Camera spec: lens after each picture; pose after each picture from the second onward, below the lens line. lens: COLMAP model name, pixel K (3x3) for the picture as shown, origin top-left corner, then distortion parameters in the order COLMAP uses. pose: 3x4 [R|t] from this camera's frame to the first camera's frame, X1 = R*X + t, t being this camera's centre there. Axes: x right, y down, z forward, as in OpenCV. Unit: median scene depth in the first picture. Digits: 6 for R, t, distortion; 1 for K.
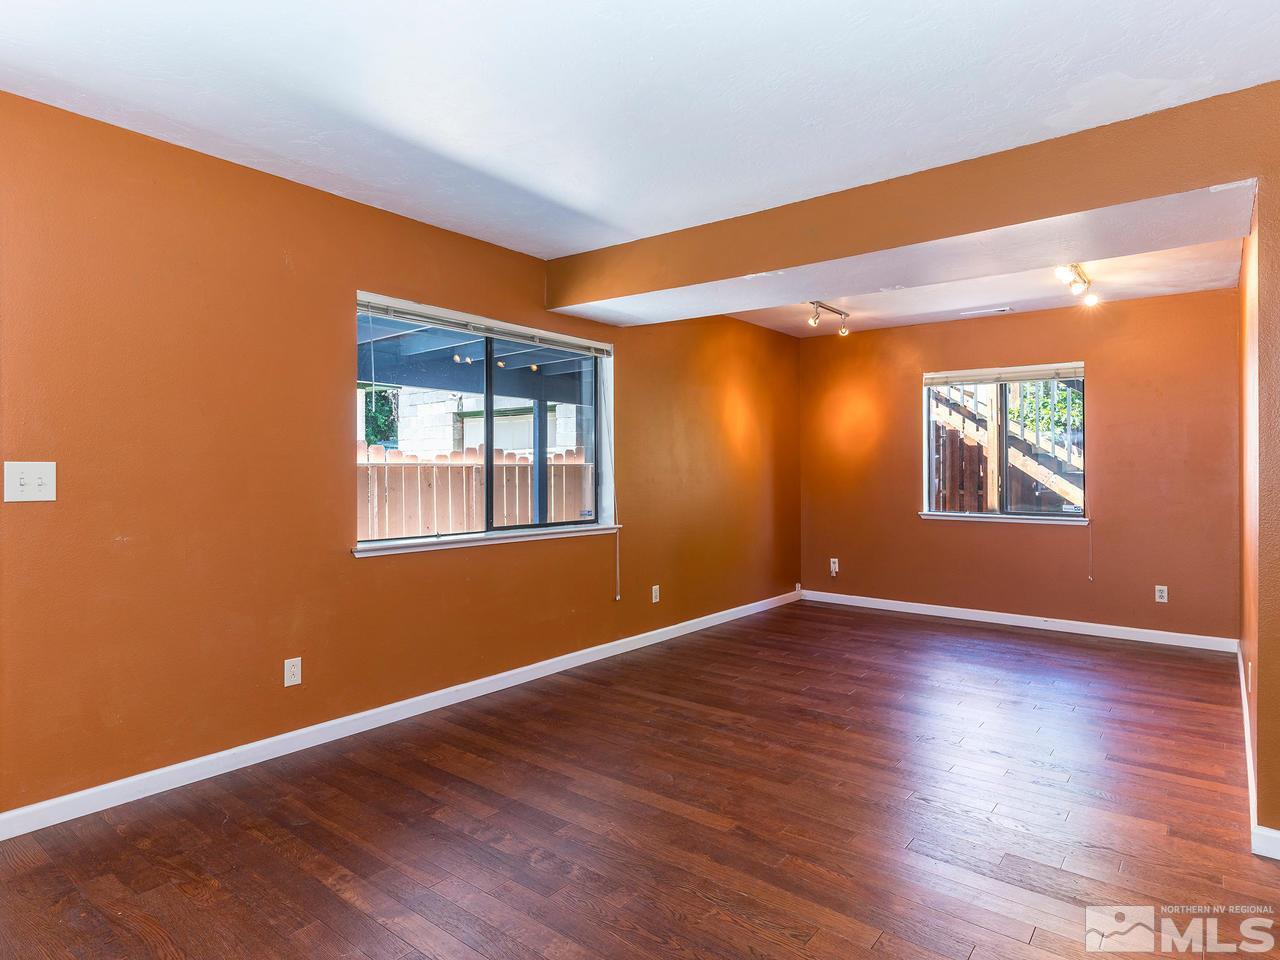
lens RADIAL K [[731.3, 0, 642.0], [0, 731.3, 474.3], [0, 0, 1]] dist [-0.003696, 0.003073]
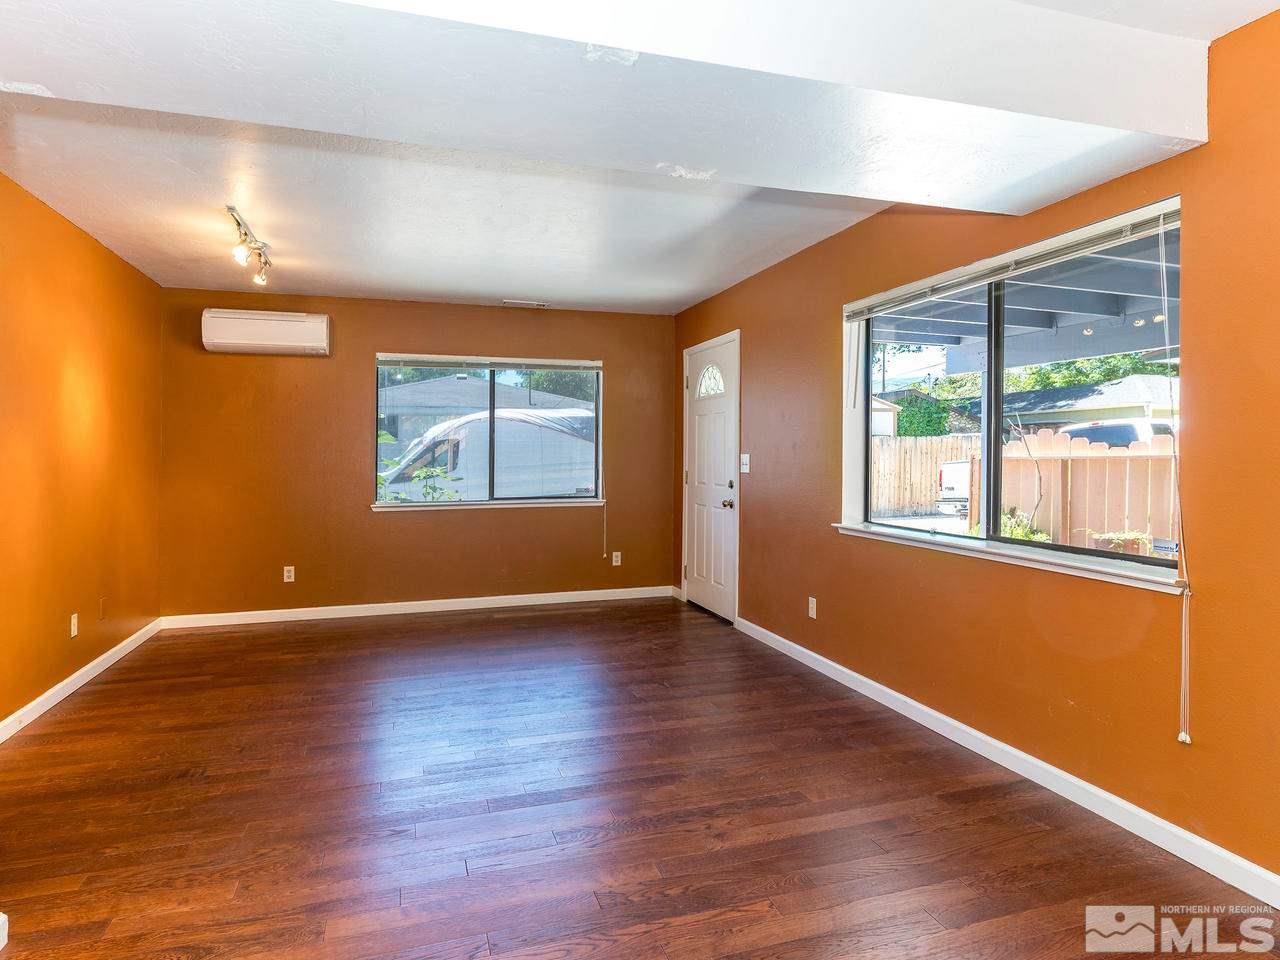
lens RADIAL K [[731.3, 0, 641.6], [0, 731.3, 479.6], [0, 0, 1]] dist [-0.003696, 0.003073]
pose [[-0.555525, 0.022593, -0.831193, 0.709782], [-0.004802, 0.999527, 0.030378, -0.006219], [0.831486, 0.020867, -0.555153, 1.292777]]
